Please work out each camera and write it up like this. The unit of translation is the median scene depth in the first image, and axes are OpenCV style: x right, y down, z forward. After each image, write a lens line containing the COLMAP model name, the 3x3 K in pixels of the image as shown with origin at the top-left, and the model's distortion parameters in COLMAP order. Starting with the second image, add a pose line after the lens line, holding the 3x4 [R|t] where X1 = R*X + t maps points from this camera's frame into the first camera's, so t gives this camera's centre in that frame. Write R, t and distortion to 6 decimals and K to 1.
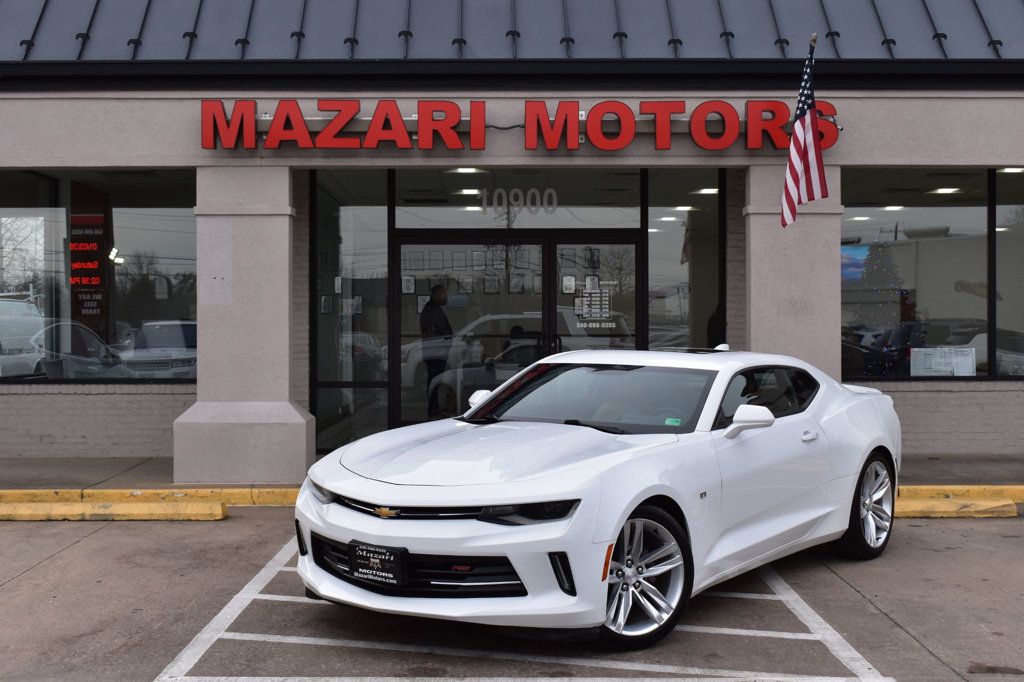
lens RADIAL K [[1473.0, 0, 512.0], [0, 1473.0, 341.0], [0, 0, 1]] dist [-0.021148, -0.040802]
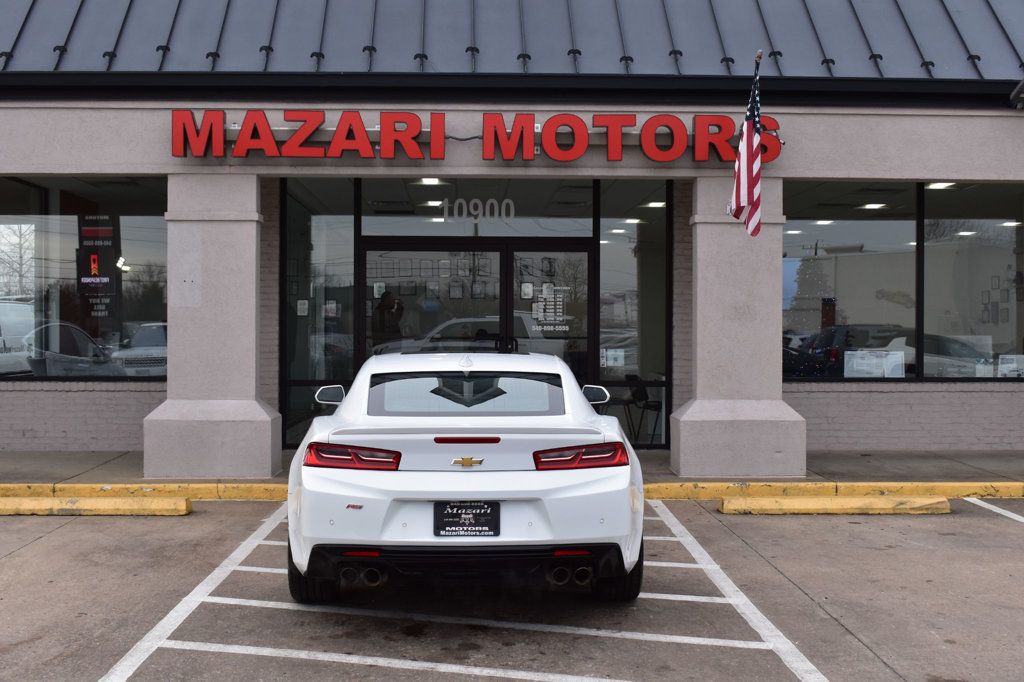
lens RADIAL K [[1289.1, 0, 512.0], [0, 1289.1, 341.0], [0, 0, 1]] dist [-0.053839, -0.004265]
pose [[0.999681, 0.005134, 0.024718, 0.007541], [-0.005120, 0.999987, -0.000629, -0.000908], [-0.024721, 0.000503, 0.999694, 0.085371]]
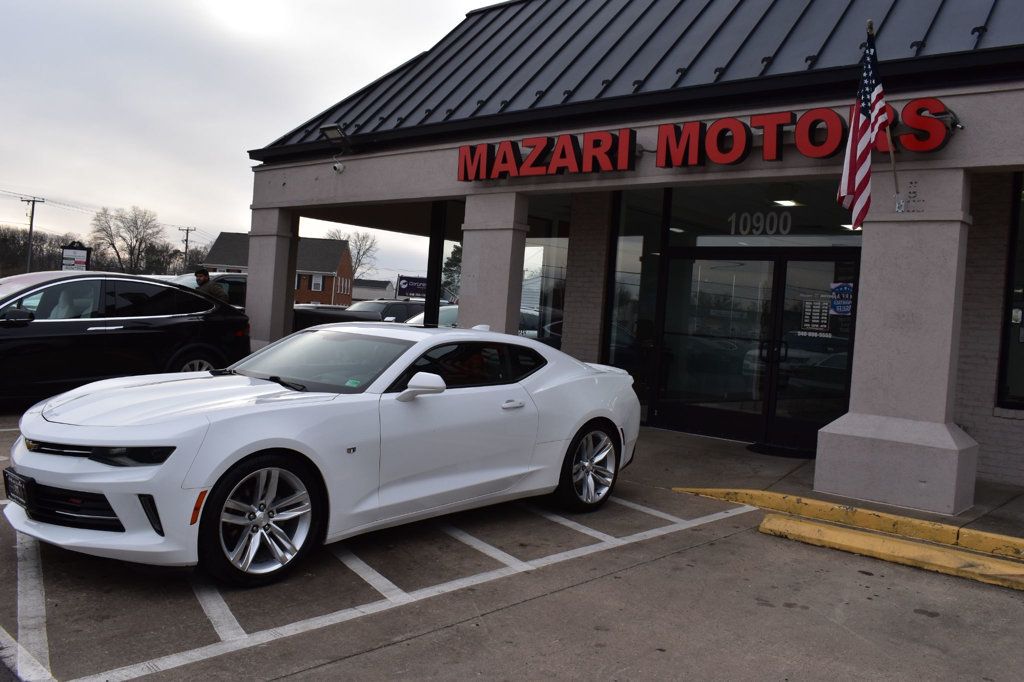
lens RADIAL K [[892.7, 0, 512.0], [0, 892.7, 341.0], [0, 0, 1]] dist [-0.082315, -0.001725]
pose [[0.727042, 0.069639, -0.683053, 0.399712], [-0.077859, 0.996788, 0.018752, -0.000816], [0.682165, 0.039549, 0.730128, 0.422892]]
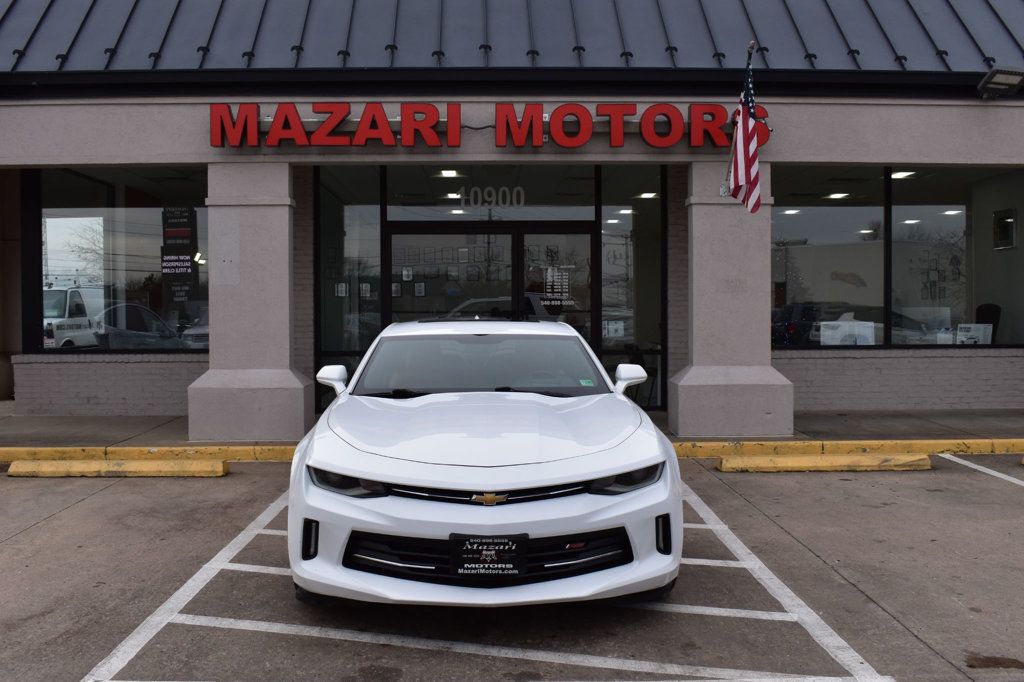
lens RADIAL K [[1036.5, 0, 512.0], [0, 1036.5, 341.0], [0, 0, 1]] dist [-0.081868, -0.005224]
pose [[0.999845, -0.002500, 0.017454, 0.007082], [0.002162, 0.999810, 0.019374, 0.004321], [-0.017499, -0.019333, 0.999660, 0.198635]]
